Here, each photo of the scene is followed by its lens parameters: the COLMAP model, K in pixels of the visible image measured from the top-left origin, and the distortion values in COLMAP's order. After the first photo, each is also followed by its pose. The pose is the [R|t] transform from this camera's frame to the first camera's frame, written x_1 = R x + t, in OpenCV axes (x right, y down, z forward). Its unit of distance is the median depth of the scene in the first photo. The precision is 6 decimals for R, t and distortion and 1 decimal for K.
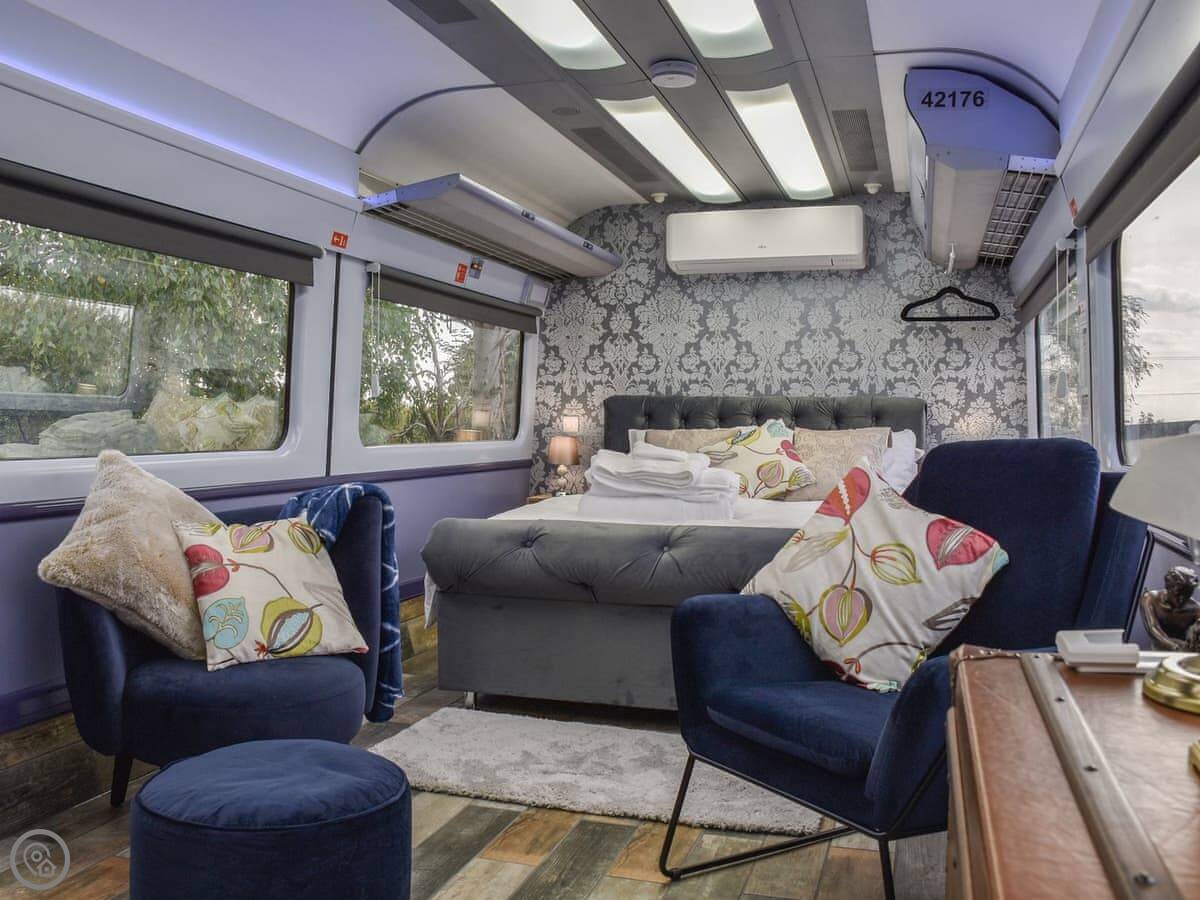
lens RADIAL K [[1102.6, 0, 600.0], [0, 1102.6, 450.0], [0, 0, 1]] dist [-0.131997, 0.100617]
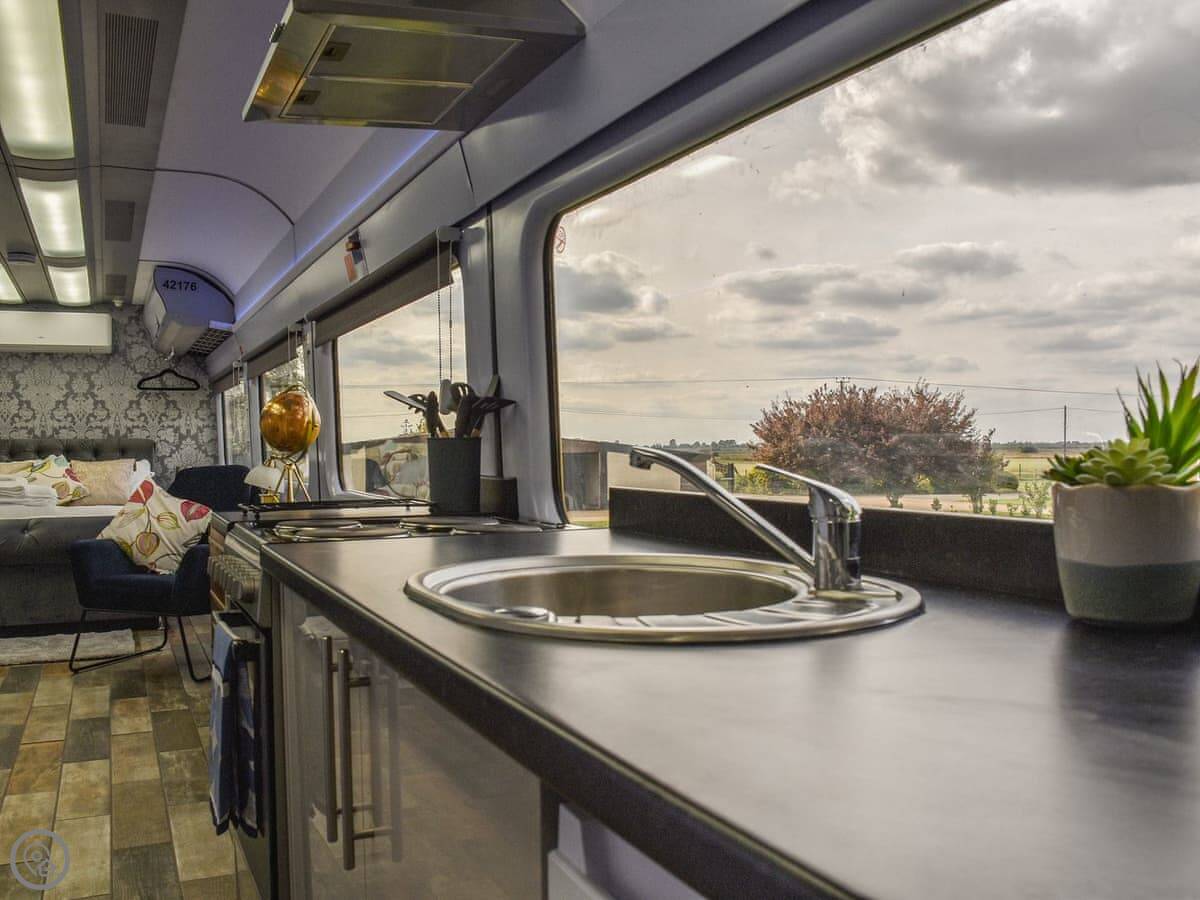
lens RADIAL K [[1098.4, 0, 600.0], [0, 1098.4, 450.0], [0, 0, 1]] dist [-0.153004, 0.128203]
pose [[0.750598, -0.017741, 0.660521, -0.253746], [0.030266, 0.999513, -0.007548, -0.000763], [-0.660066, 0.025656, 0.750770, -0.615417]]
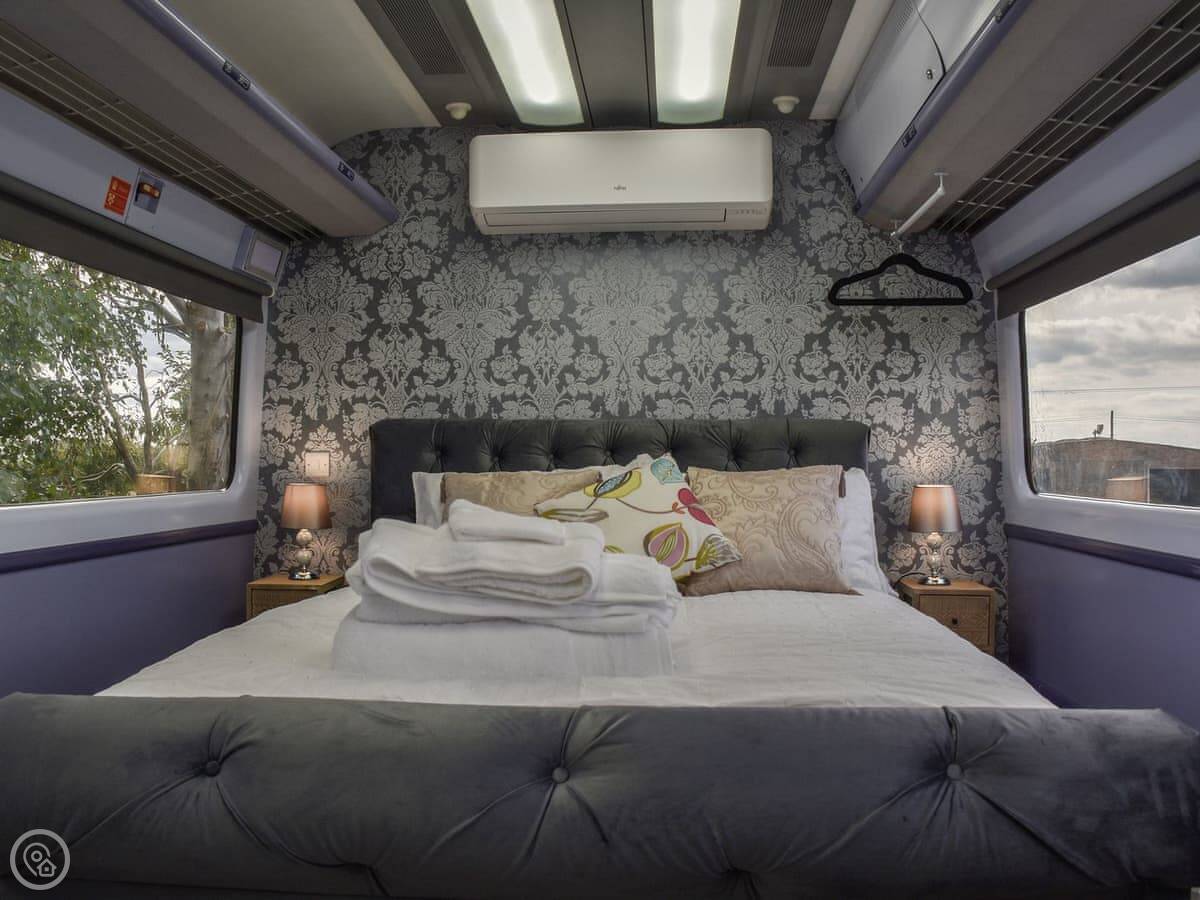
lens RADIAL K [[1102.6, 0, 600.0], [0, 1102.6, 450.0], [0, 0, 1]] dist [-0.131997, 0.100617]
pose [[0.974911, -0.005847, 0.222519, -0.009115], [0.013389, 0.999385, -0.032399, -0.010633], [-0.222192, 0.034566, 0.974390, 0.407485]]
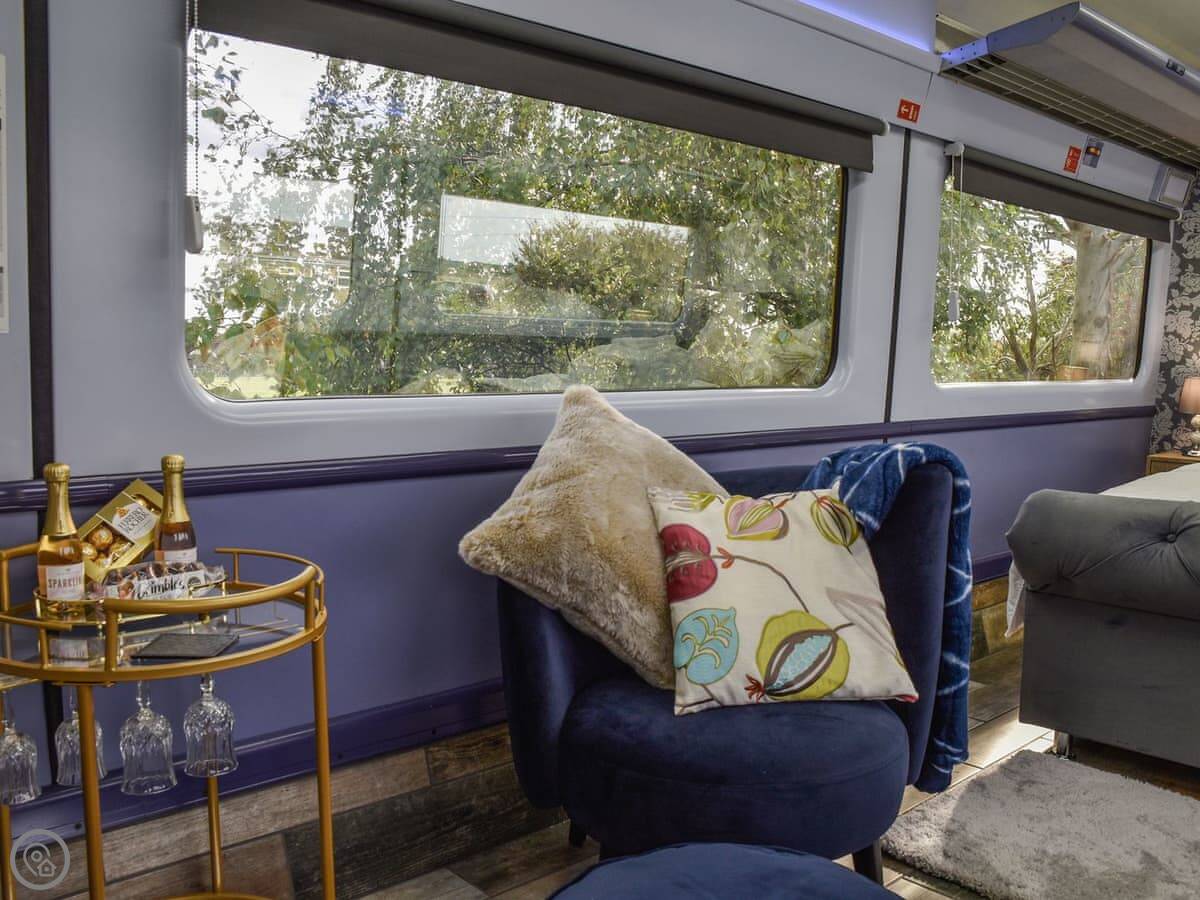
lens RADIAL K [[1102.6, 0, 600.0], [0, 1102.6, 450.0], [0, 0, 1]] dist [-0.131997, 0.100617]
pose [[0.868476, 0.053116, -0.492877, -0.033407], [-0.022360, 0.997429, 0.068091, -0.003775], [0.495226, -0.048115, 0.867431, 0.179268]]
